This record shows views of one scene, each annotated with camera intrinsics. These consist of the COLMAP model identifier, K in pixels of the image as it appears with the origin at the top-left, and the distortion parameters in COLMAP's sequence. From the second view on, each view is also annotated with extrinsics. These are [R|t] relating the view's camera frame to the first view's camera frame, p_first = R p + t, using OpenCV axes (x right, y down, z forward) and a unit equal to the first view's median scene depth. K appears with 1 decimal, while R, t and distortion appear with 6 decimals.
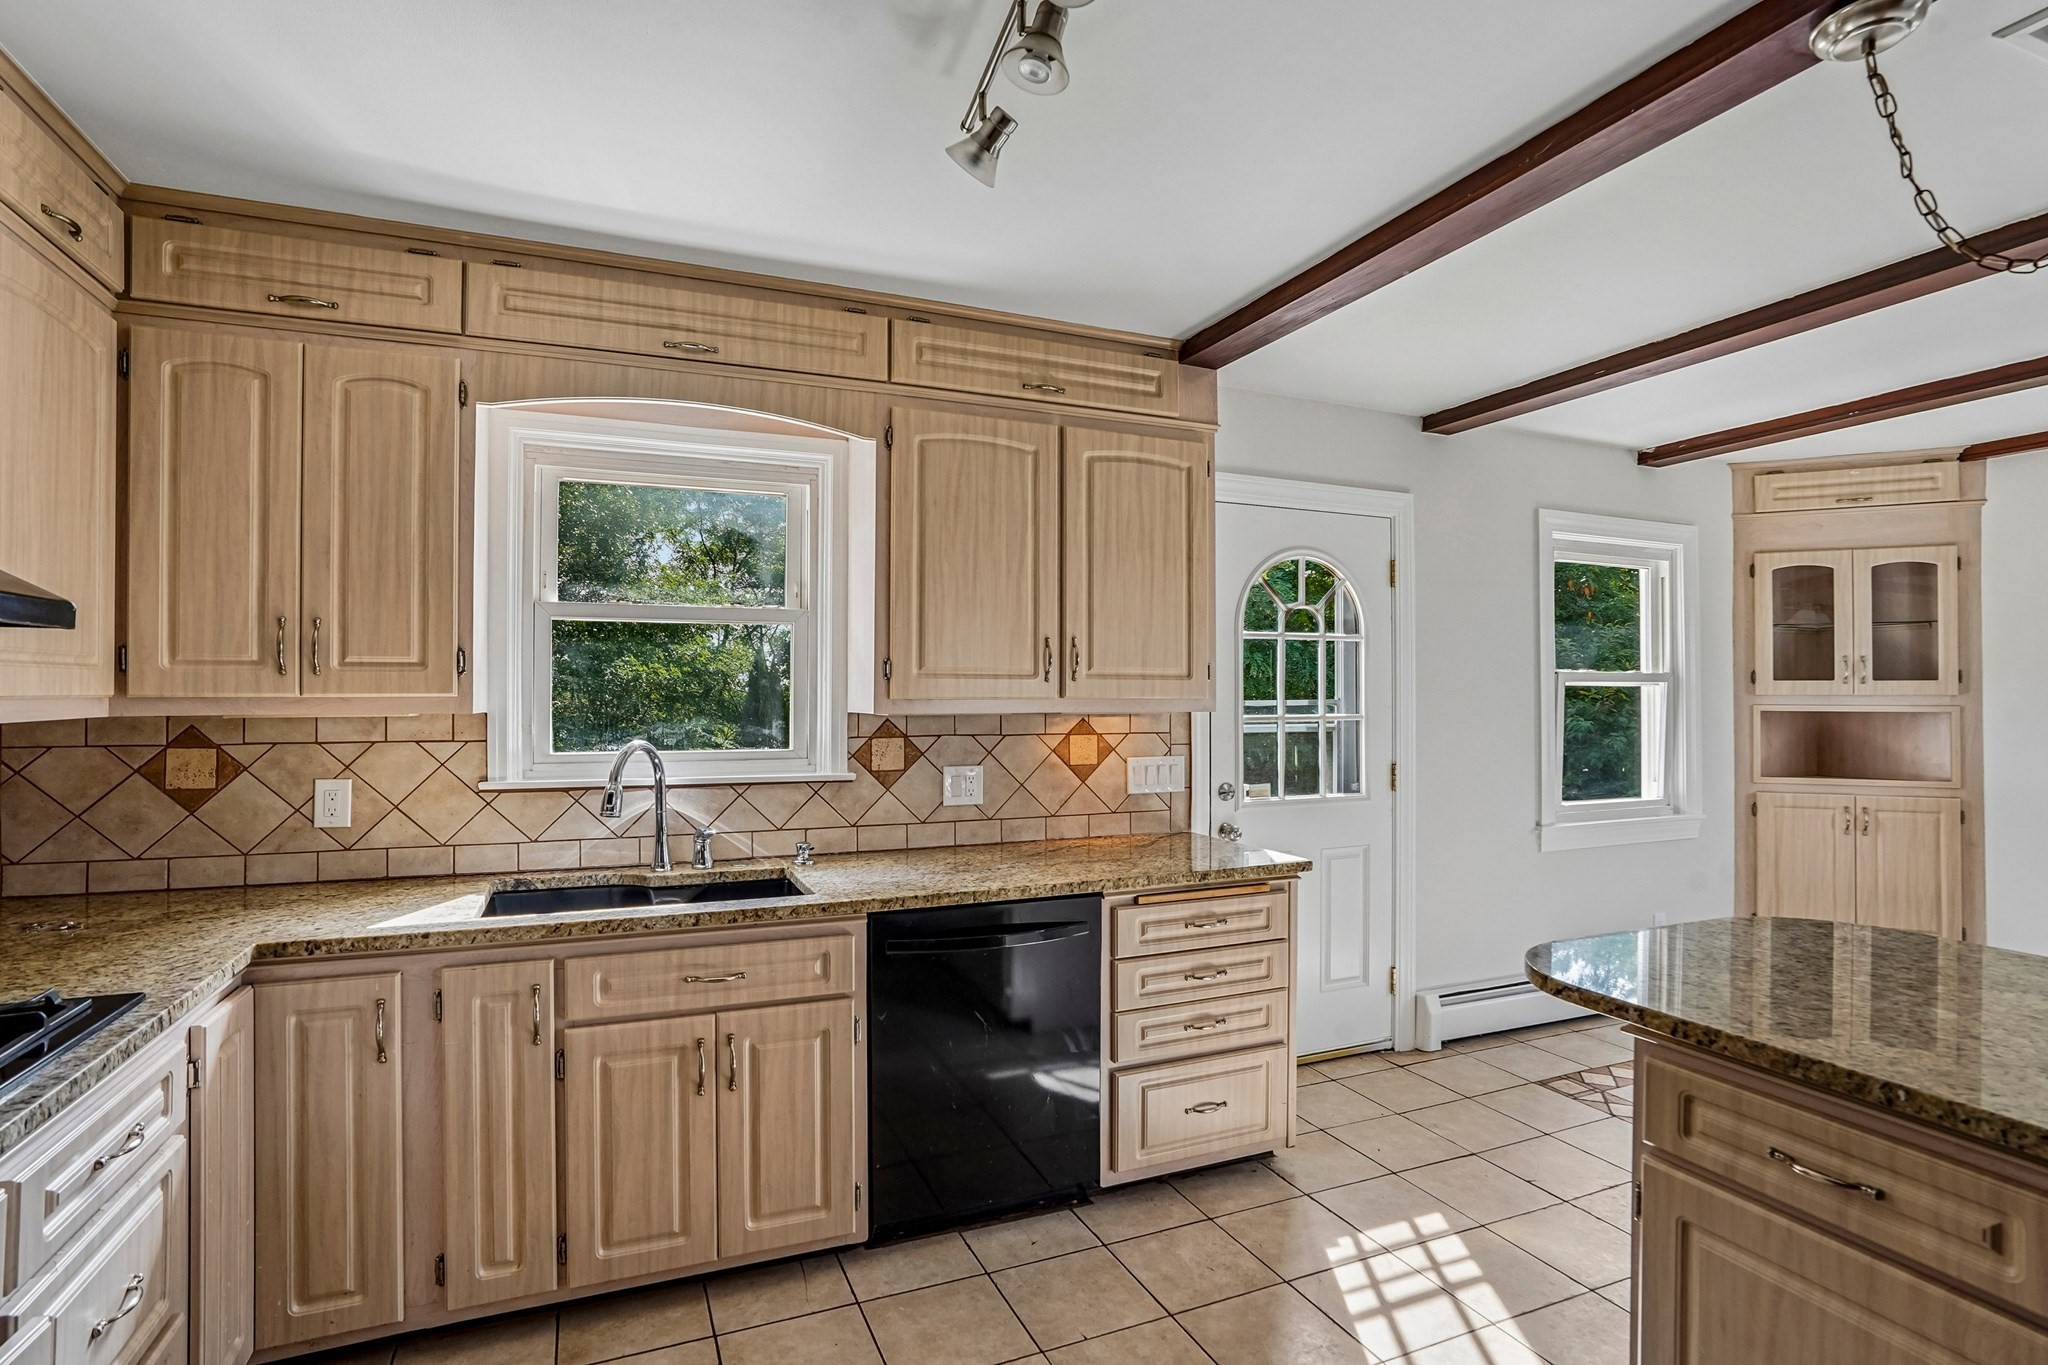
lens RADIAL K [[981.4, 0, 1014.5], [0, 981.4, 686.6], [0, 0, 1]] dist [-0.025847, 0.000943]
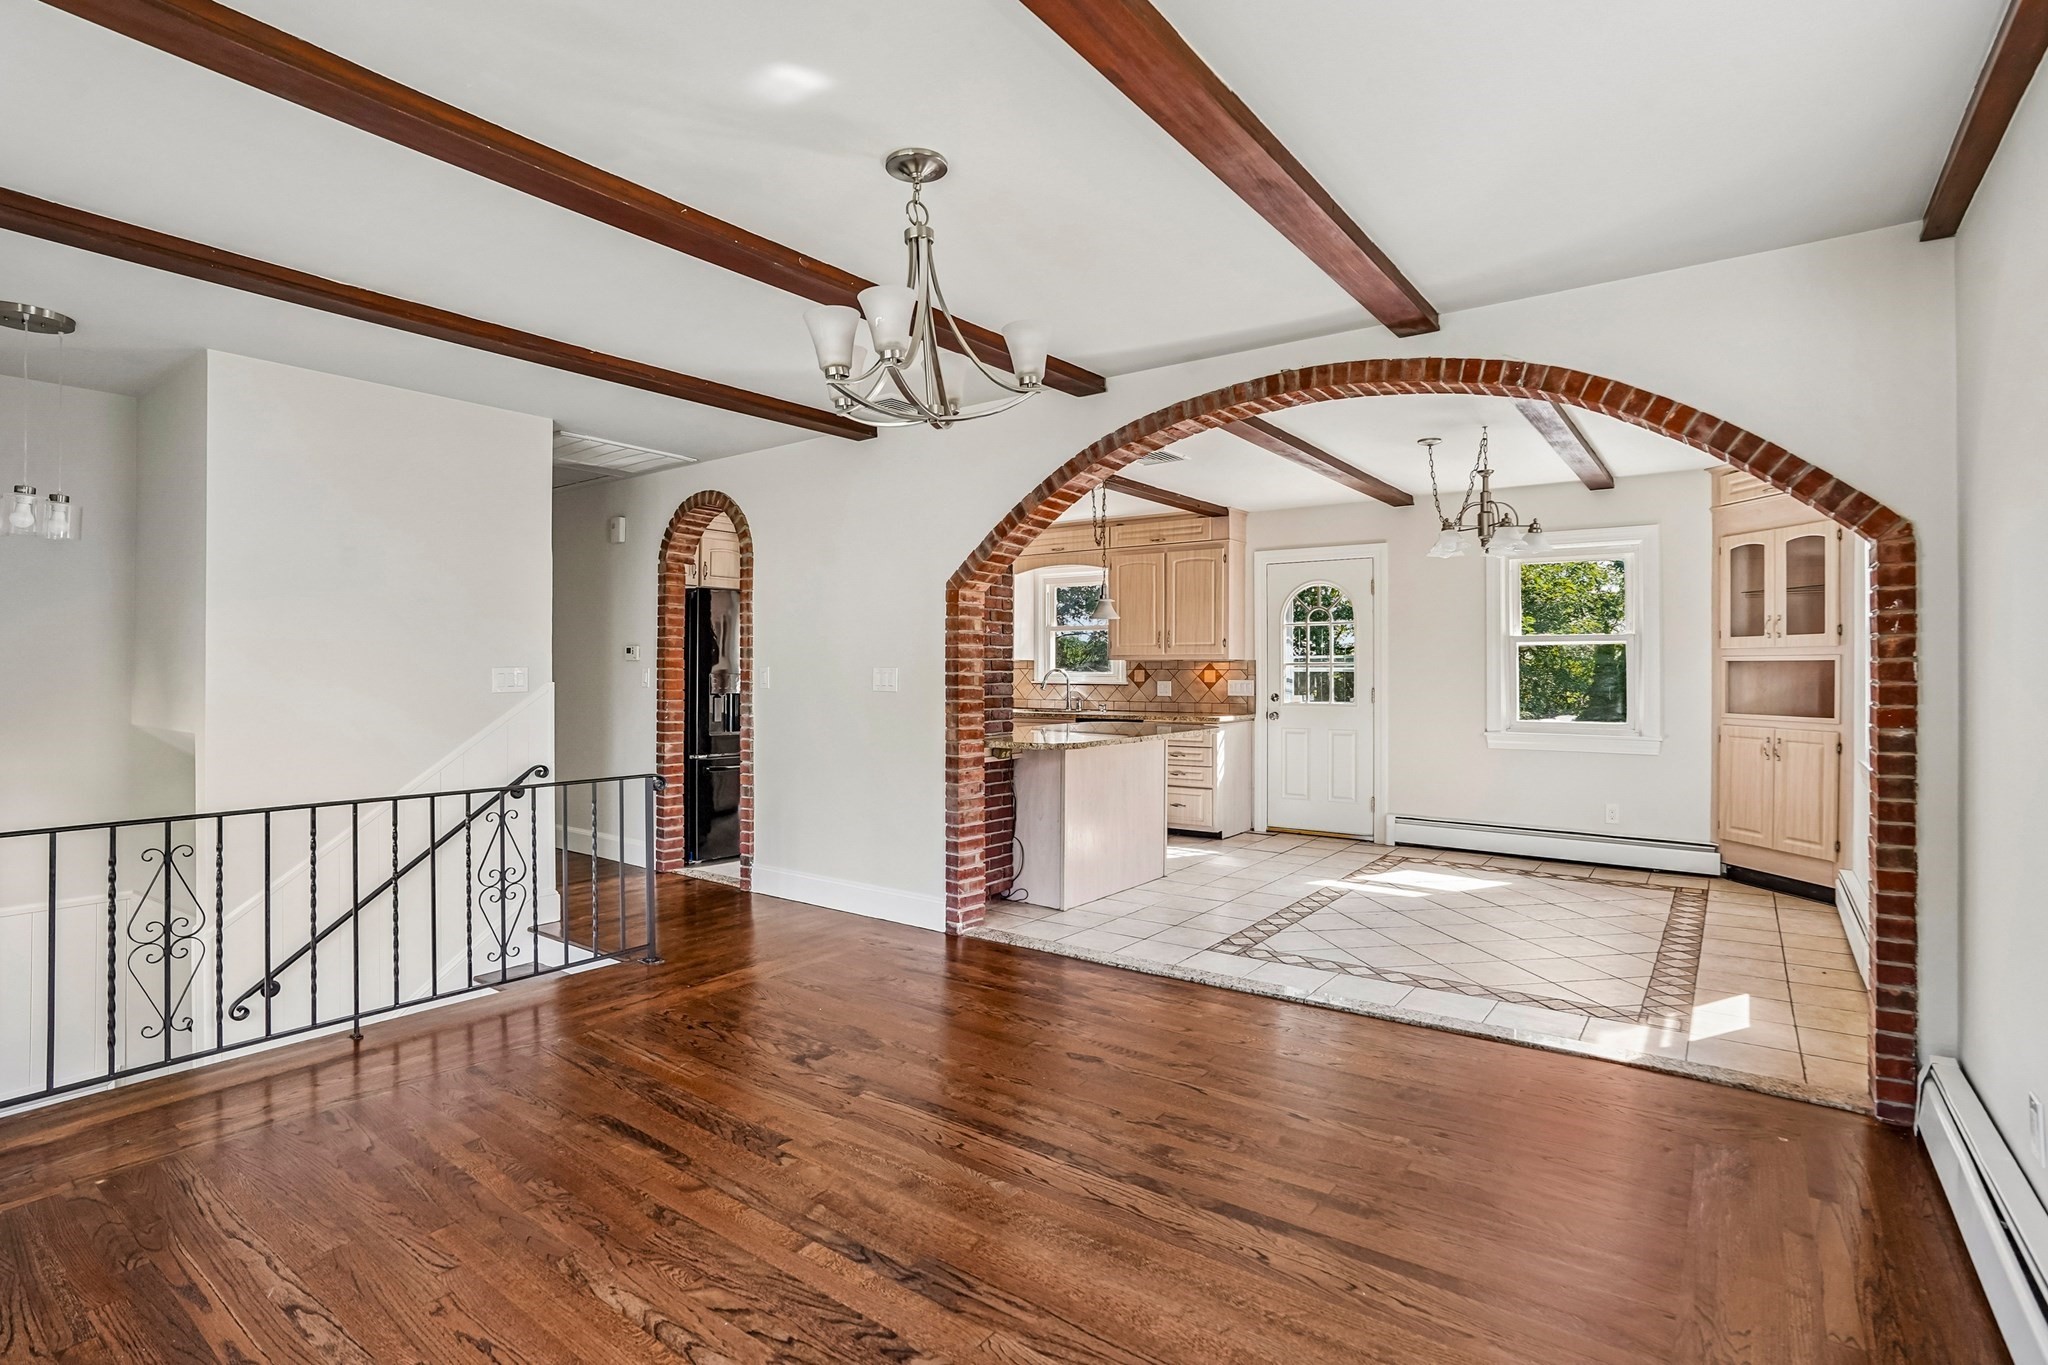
lens RADIAL K [[981.4, 0, 1027.9], [0, 981.4, 670.2], [0, 0, 1]] dist [-0.025847, 0.000943]
pose [[0.506285, 0.001795, -0.862364, 1.515878], [0.006889, 0.999958, 0.006126, 0.025239], [0.862339, -0.009043, 0.506251, -0.476651]]
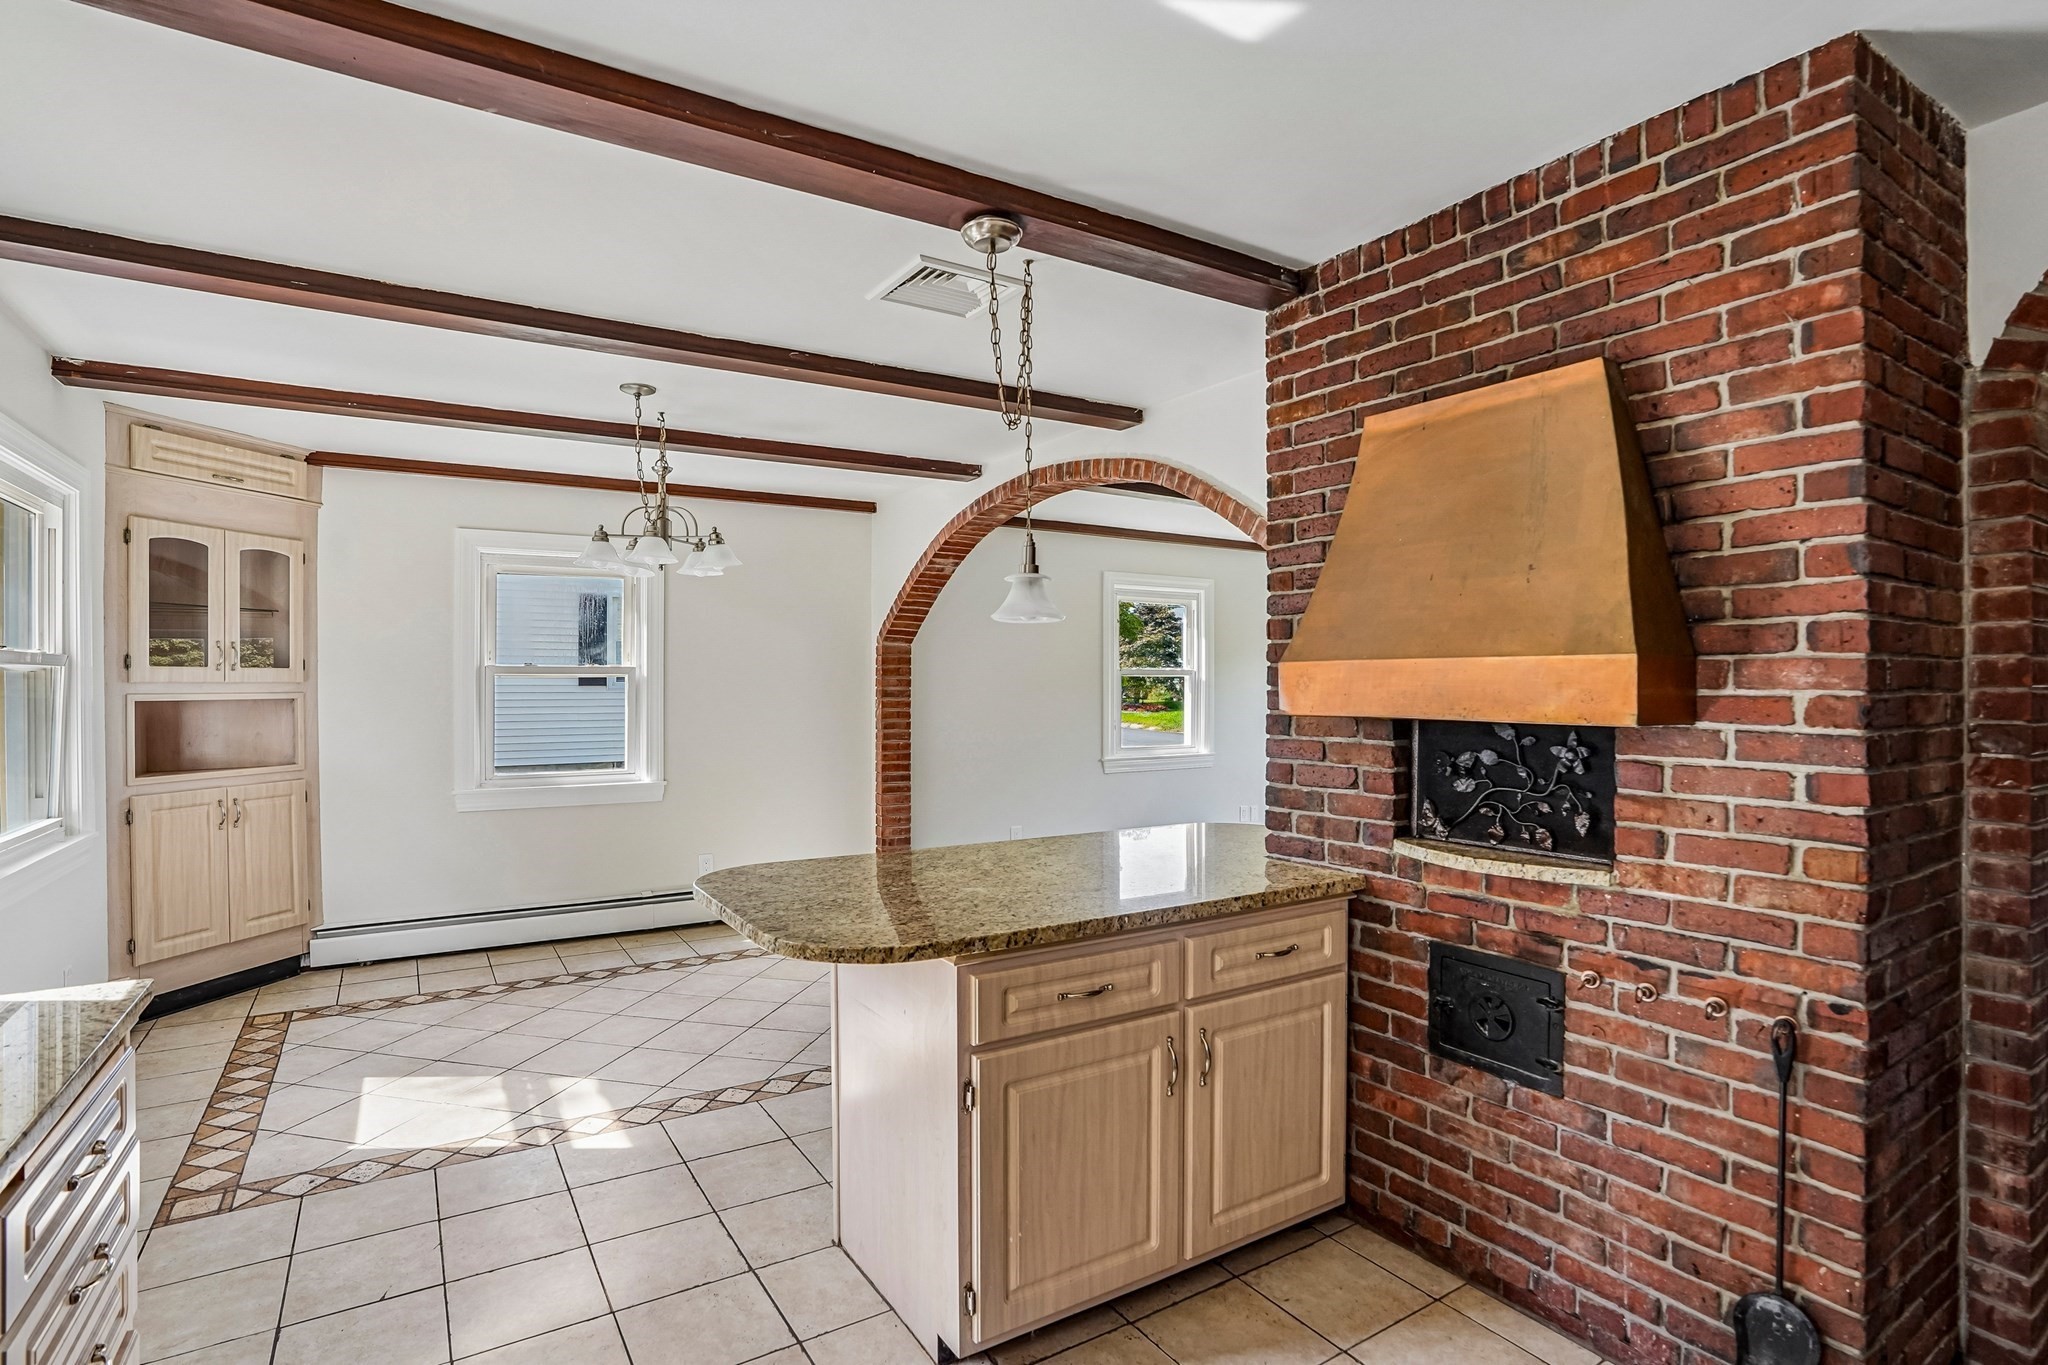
lens RADIAL K [[981.4, 0, 1023.0], [0, 981.4, 681.3], [0, 0, 1]] dist [-0.025847, 0.000943]
pose [[-0.154913, -0.000430, 0.987928, -0.202803], [-0.010533, 0.999944, -0.001217, 0.000357], [-0.987872, -0.010594, -0.154908, 0.380614]]
